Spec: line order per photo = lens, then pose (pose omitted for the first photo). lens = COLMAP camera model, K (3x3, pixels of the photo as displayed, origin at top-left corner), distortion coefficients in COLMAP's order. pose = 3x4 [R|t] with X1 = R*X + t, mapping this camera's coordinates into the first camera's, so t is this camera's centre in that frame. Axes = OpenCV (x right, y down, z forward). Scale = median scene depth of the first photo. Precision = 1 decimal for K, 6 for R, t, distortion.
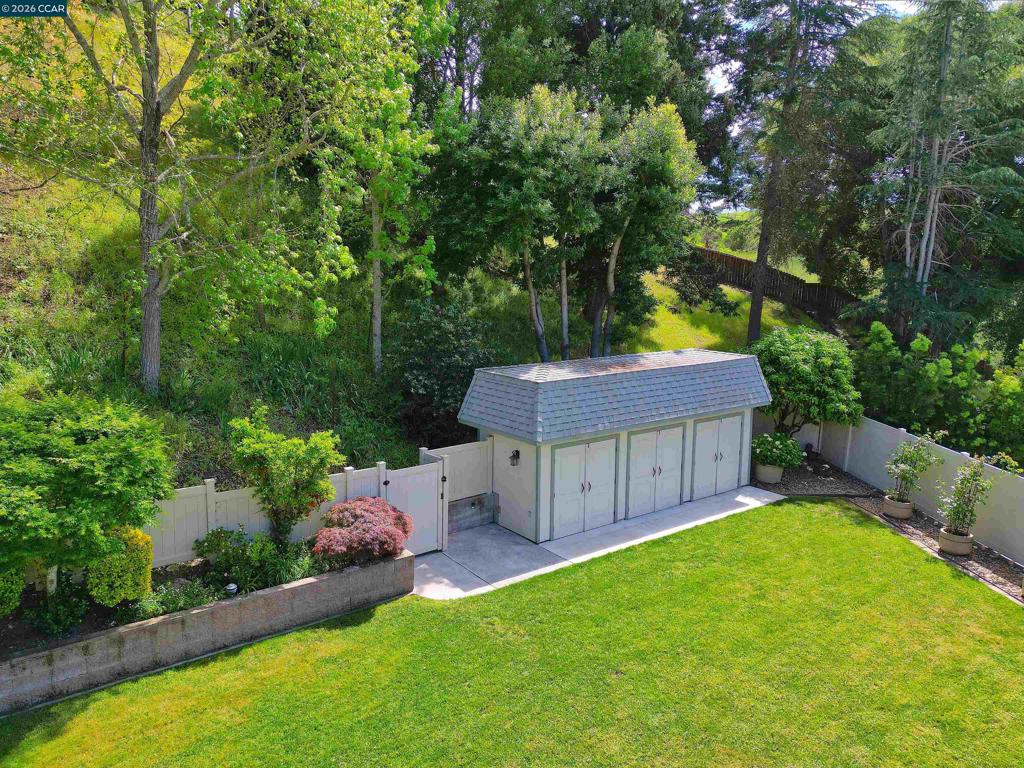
lens RADIAL K [[722.9, 0, 509.8], [0, 722.9, 383.9], [0, 0, 1]] dist [0.079205, -0.076208]
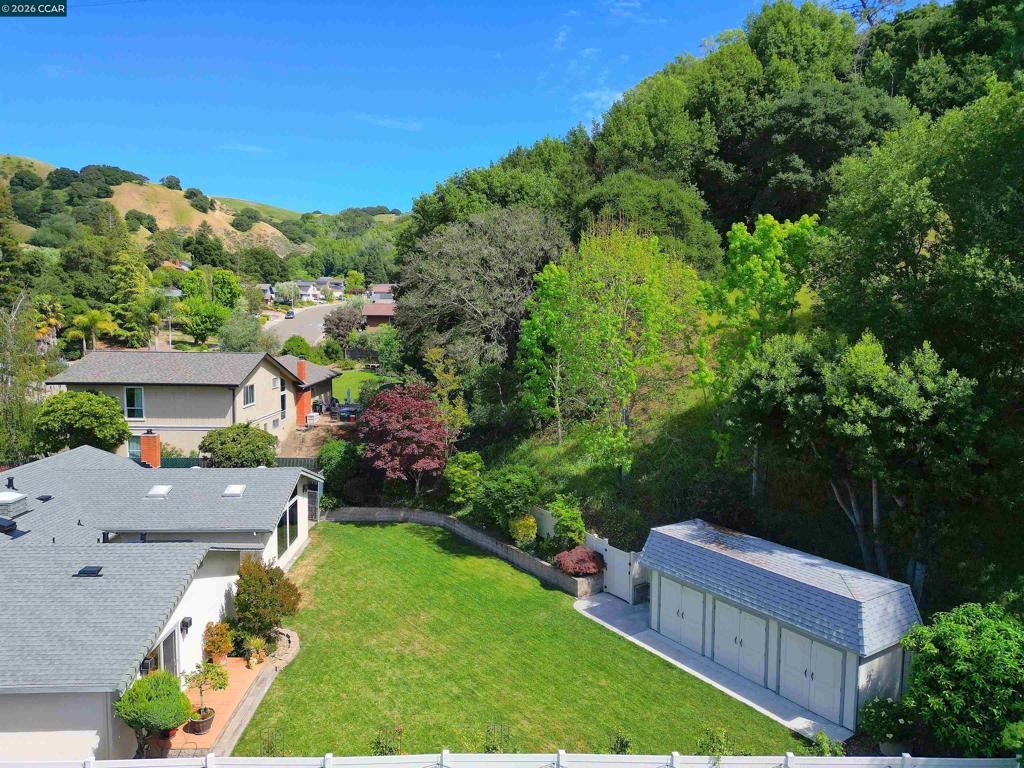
lens RADIAL K [[718.0, 0, 509.0], [0, 718.0, 380.7], [0, 0, 1]] dist [0.077496, -0.069931]
pose [[-0.051359, 0.088178, -0.994780, 1.492135], [-0.163447, 0.981921, 0.095476, -0.392632], [0.985214, 0.167497, -0.036018, 0.600604]]
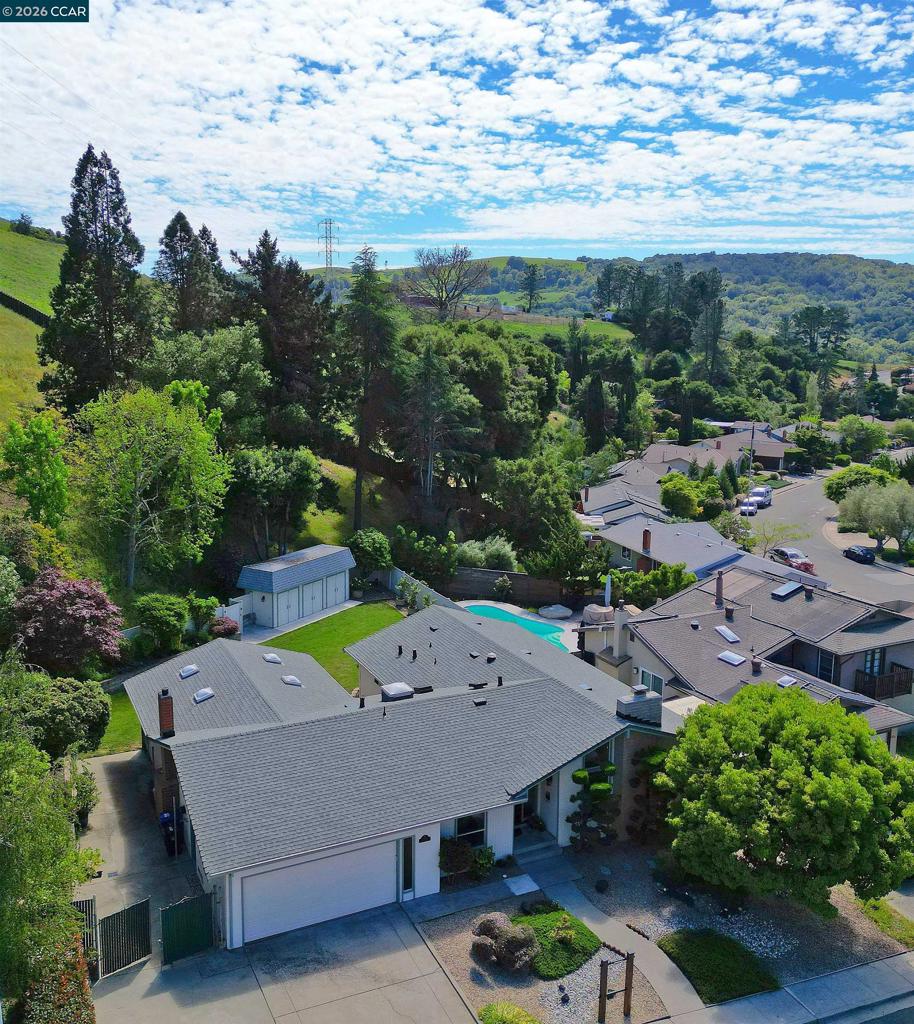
lens RADIAL K [[954.4, 0, 457.0], [0, 954.4, 512.0], [0, 0, 1]] dist [0.038617, 0.002684]
pose [[0.927596, -0.066142, 0.367683, -0.594057], [0.053642, 0.997585, 0.044126, -0.330913], [-0.369714, -0.021208, 0.928904, -2.519863]]
